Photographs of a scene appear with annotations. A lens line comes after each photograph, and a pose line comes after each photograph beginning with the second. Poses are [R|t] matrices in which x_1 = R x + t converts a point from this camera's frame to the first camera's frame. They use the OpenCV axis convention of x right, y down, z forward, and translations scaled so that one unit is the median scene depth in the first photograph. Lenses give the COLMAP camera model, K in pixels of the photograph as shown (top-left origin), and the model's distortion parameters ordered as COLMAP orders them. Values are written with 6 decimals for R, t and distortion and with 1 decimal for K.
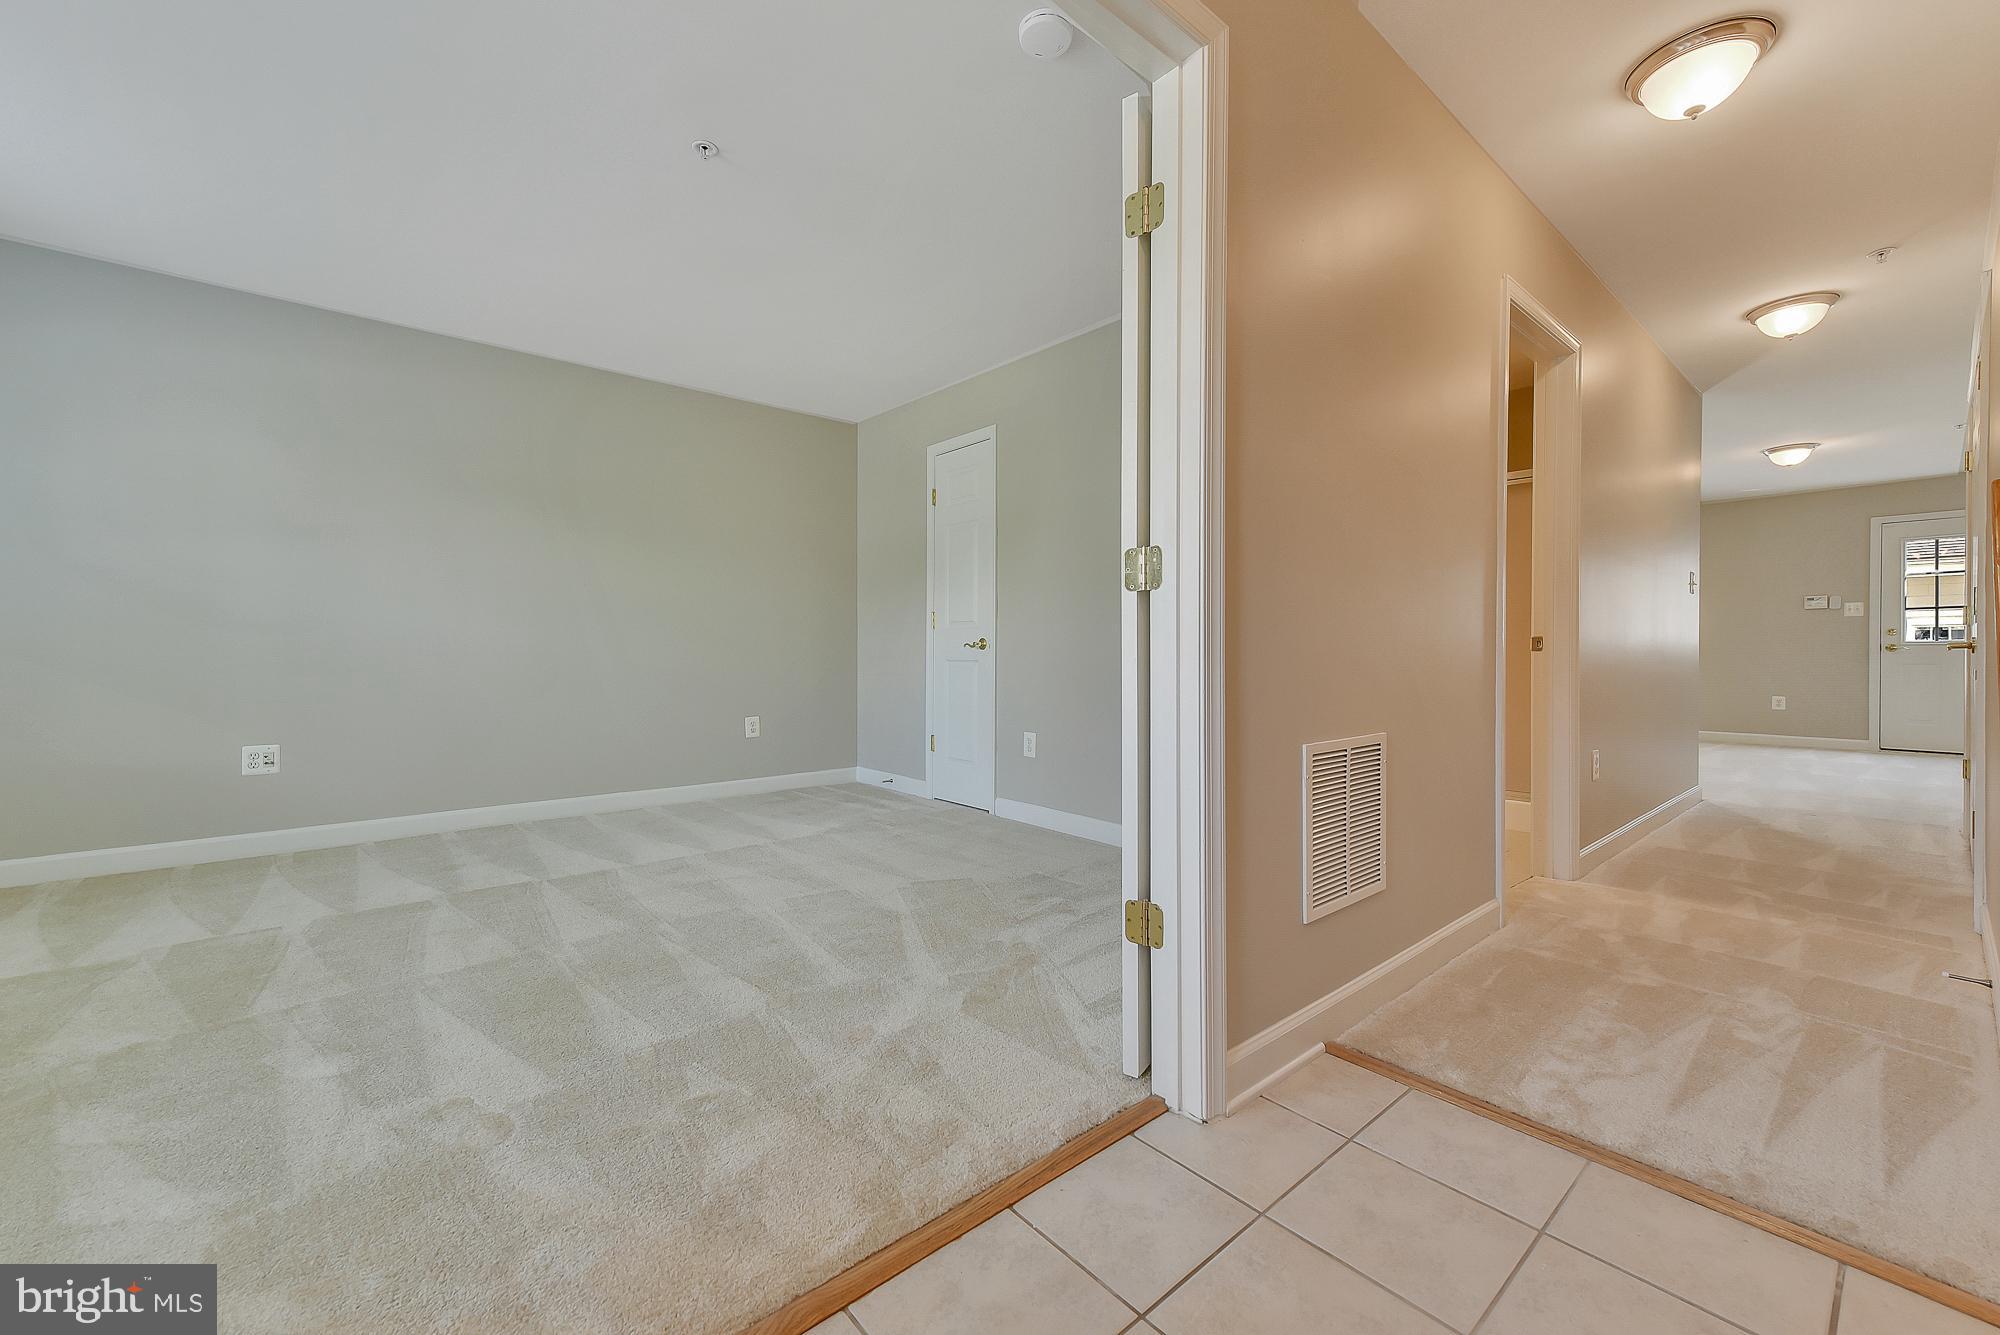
lens RADIAL K [[812.3, 0, 1000.6], [0, 812.3, 664.4], [0, 0, 1]] dist [0.016720, 0.000301]
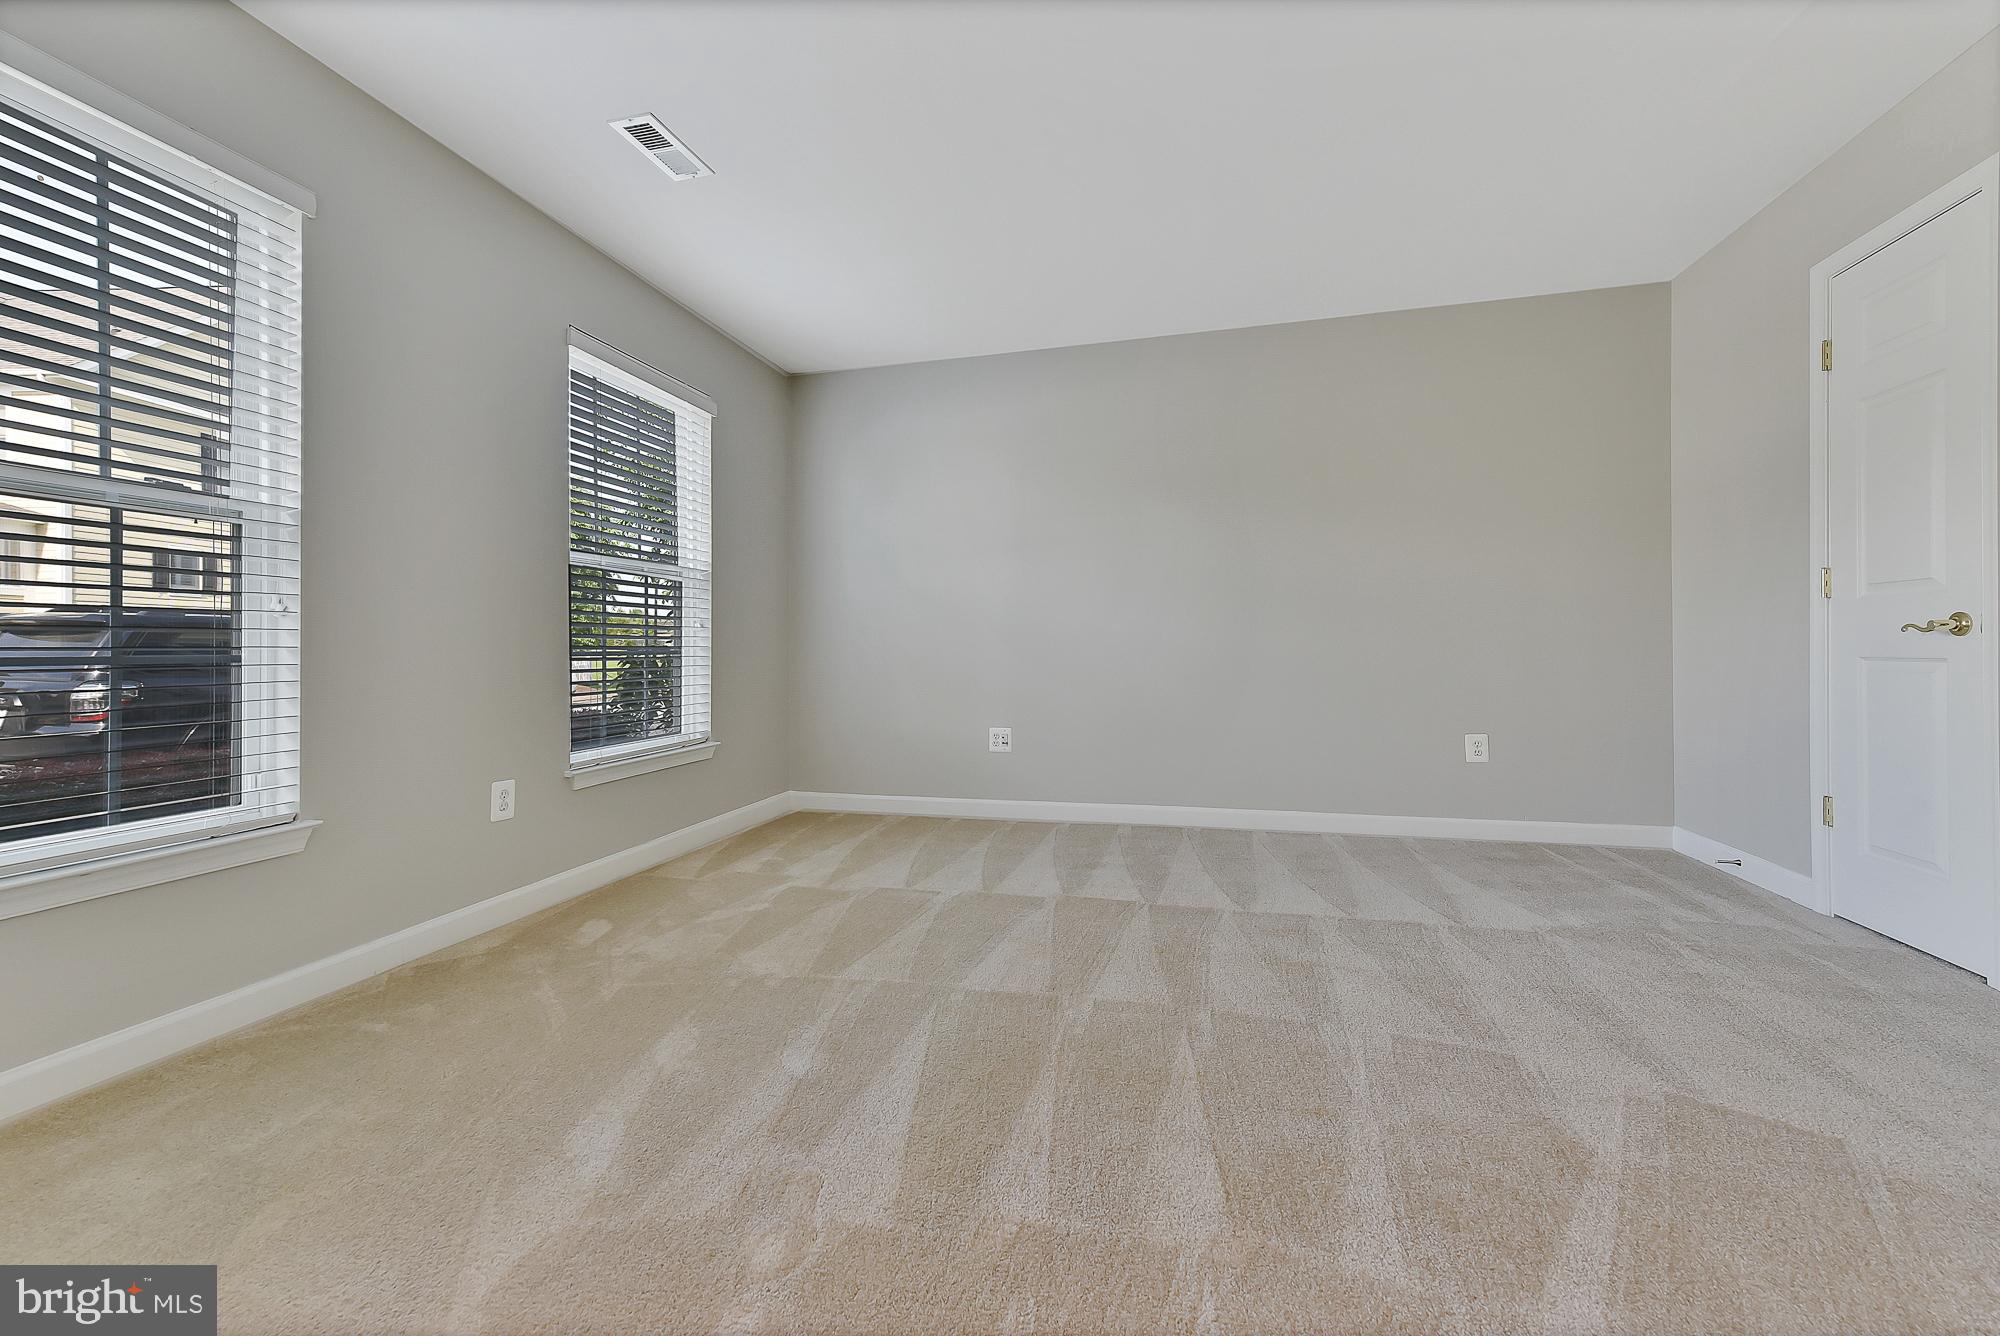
lens RADIAL K [[812.3, 0, 1002.6], [0, 812.3, 646.4], [0, 0, 1]] dist [0.016720, 0.000301]
pose [[0.577468, -0.009644, -0.816357, 0.079032], [-0.006704, 0.999841, -0.016554, 0.000173], [0.816386, 0.015032, 0.577311, 0.383649]]
